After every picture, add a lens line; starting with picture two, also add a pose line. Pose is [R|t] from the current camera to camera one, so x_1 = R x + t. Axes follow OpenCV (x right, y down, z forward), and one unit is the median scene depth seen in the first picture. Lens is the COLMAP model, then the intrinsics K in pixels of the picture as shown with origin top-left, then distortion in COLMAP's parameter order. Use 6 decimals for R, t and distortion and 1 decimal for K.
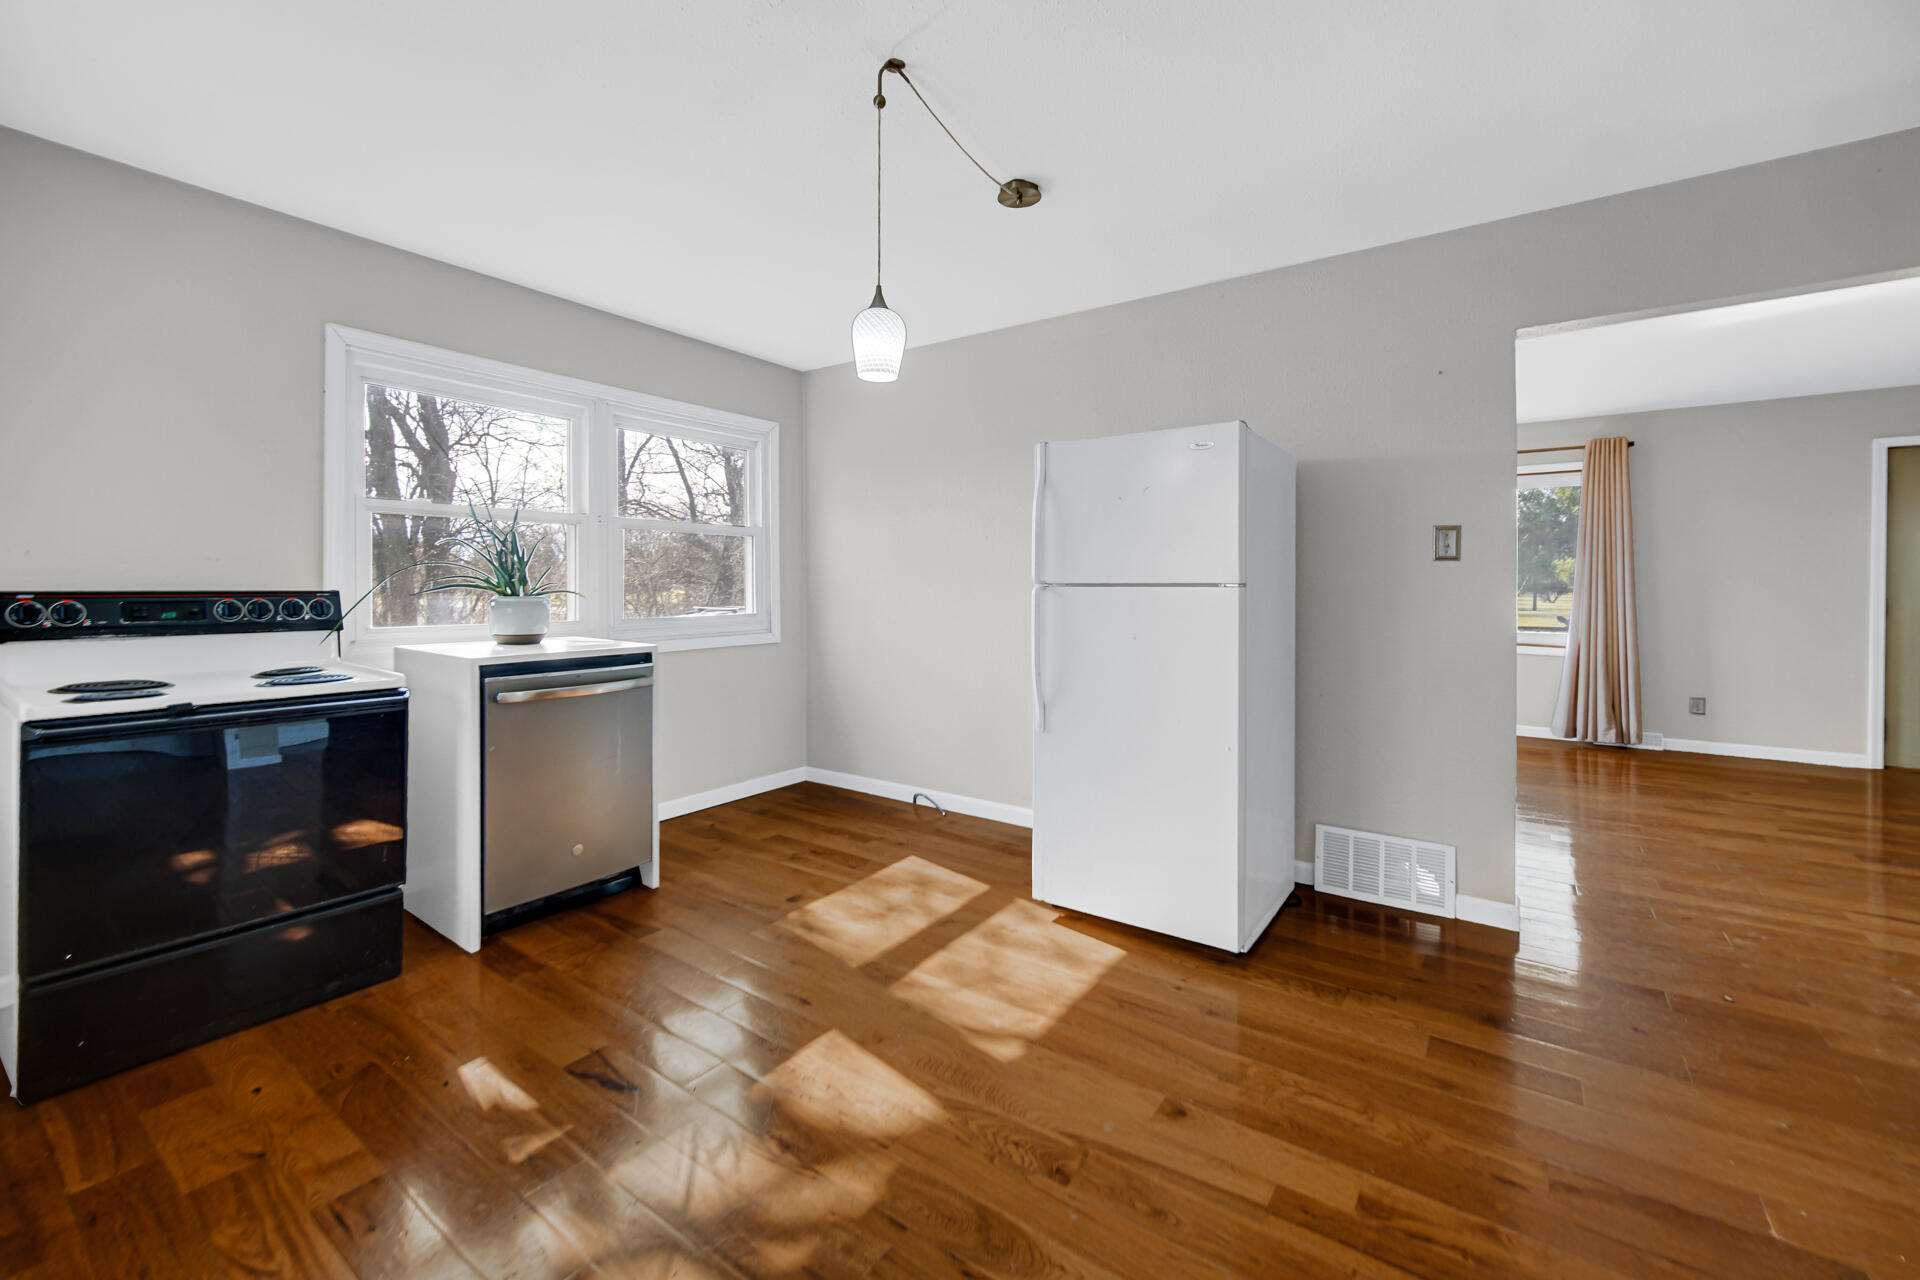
lens RADIAL K [[780.0, 0, 955.7], [0, 780.0, 609.7], [0, 0, 1]] dist [0.001228, 0.000234]
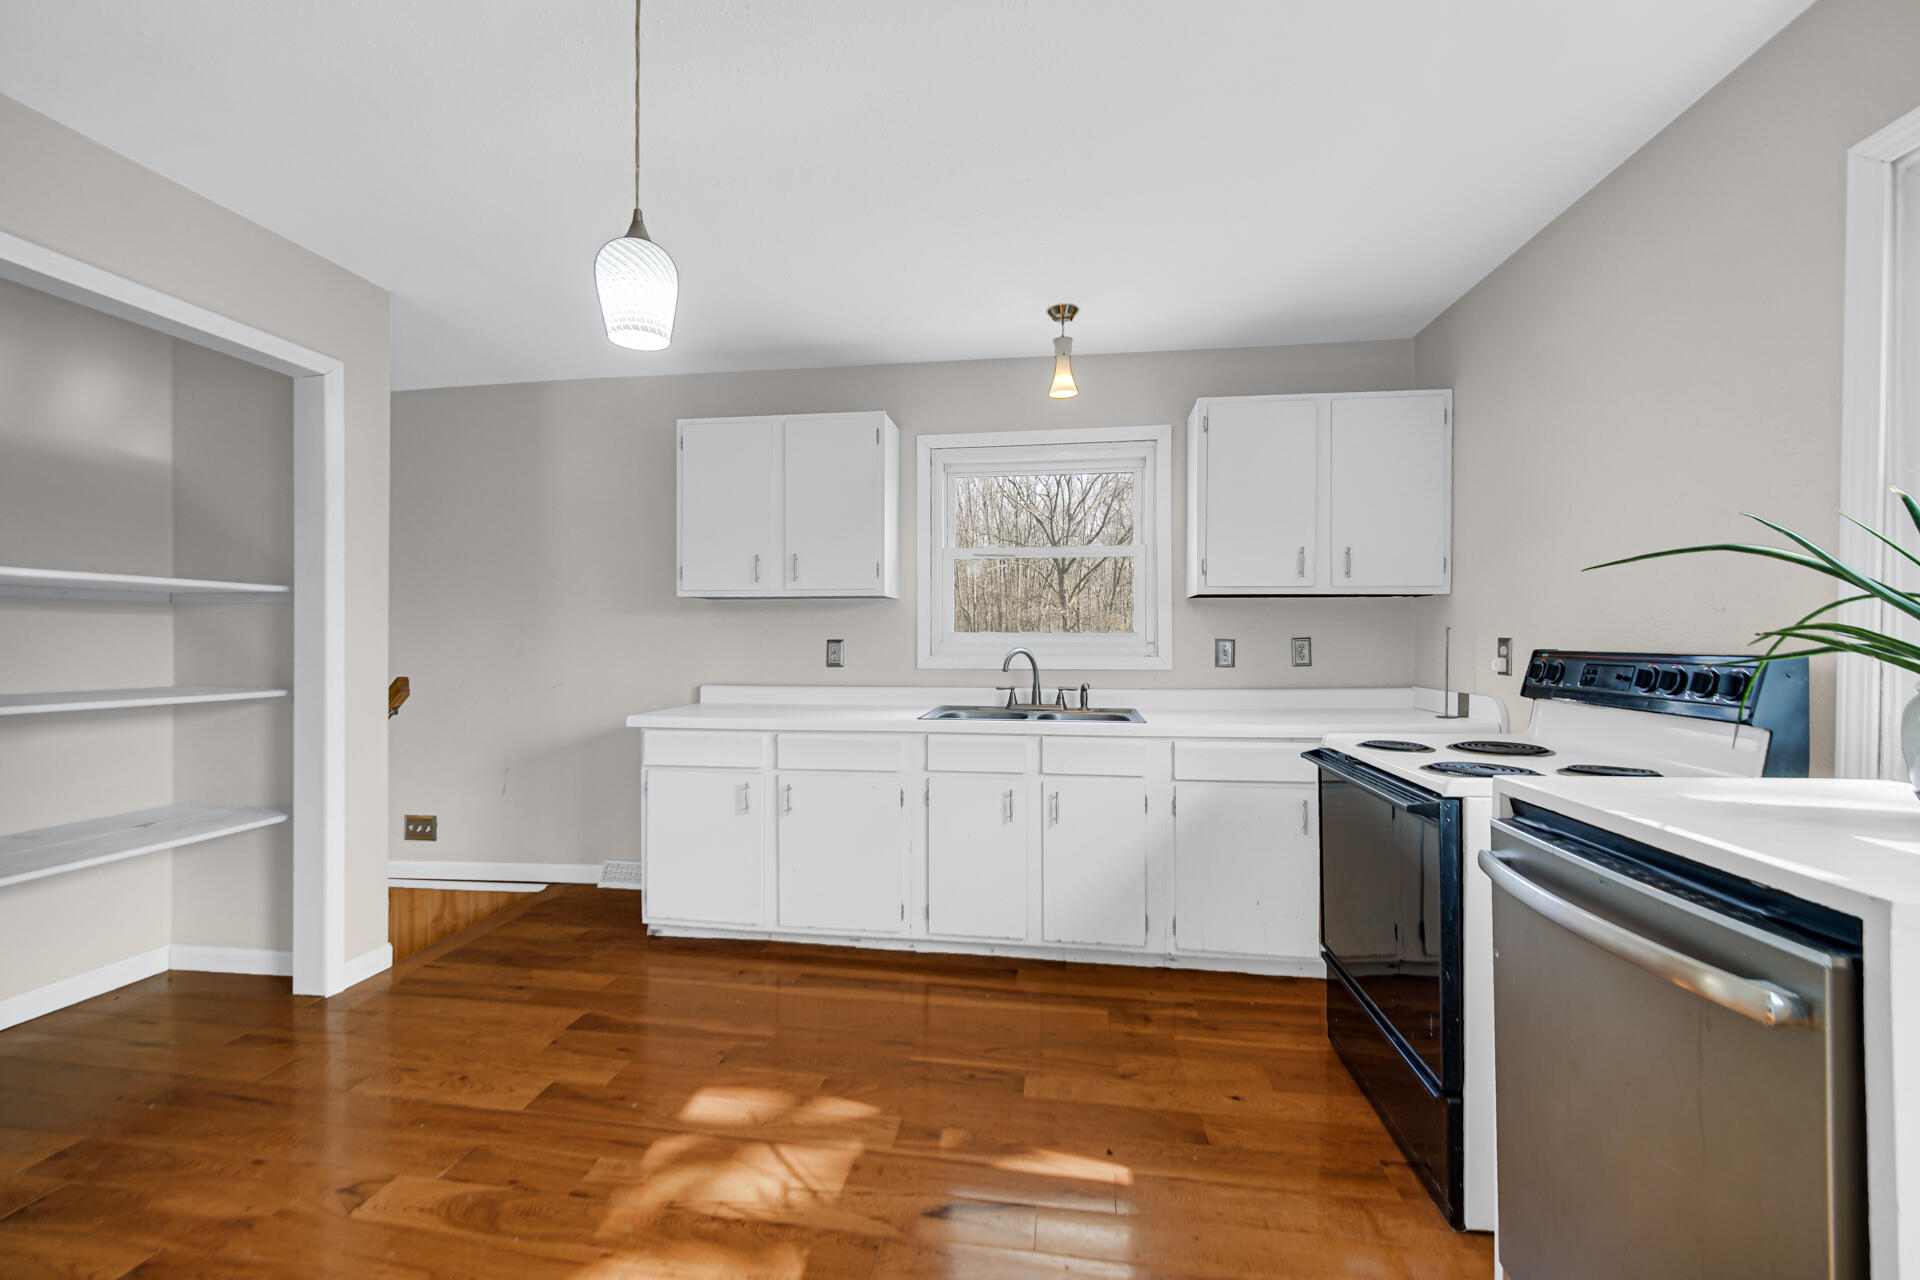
lens RADIAL K [[788.8, 0, 962.1], [0, 788.8, 658.9], [0, 0, 1]] dist [0.001888, 0.000185]
pose [[-0.889108, 0.008931, -0.457611, -0.038229], [-0.018449, 0.998298, 0.055329, -0.059106], [0.457326, 0.057636, -0.887430, 1.686354]]
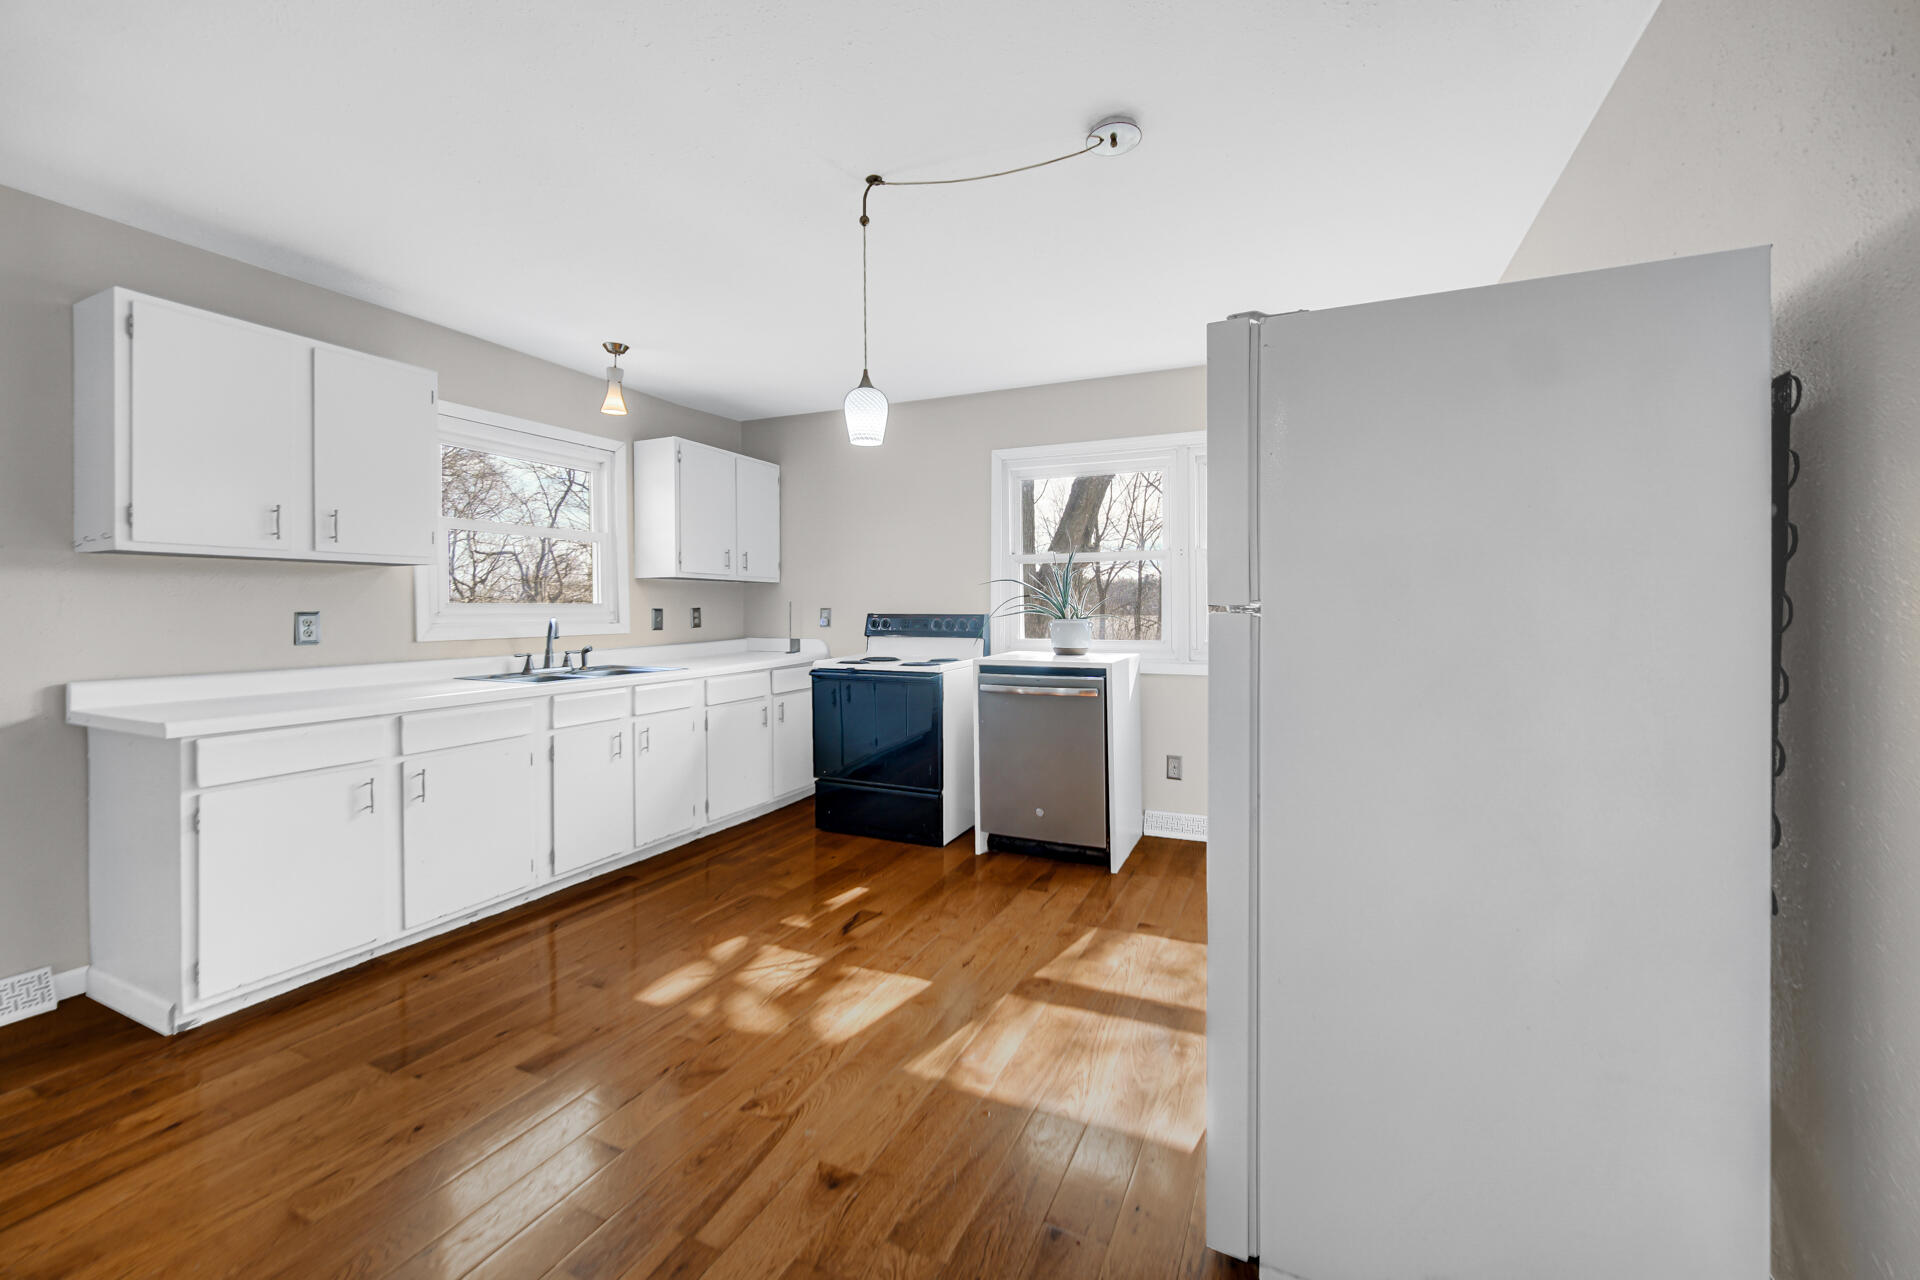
lens RADIAL K [[775.4, 0, 960.0], [0, 775.4, 640.0], [0, 0, 1]] dist [0.000198, -0.000010]
pose [[0.196755, 0.039160, -0.979670, 1.082020], [-0.032193, 0.998921, 0.033464, -0.032204], [0.979924, 0.024954, 0.197803, 0.860865]]
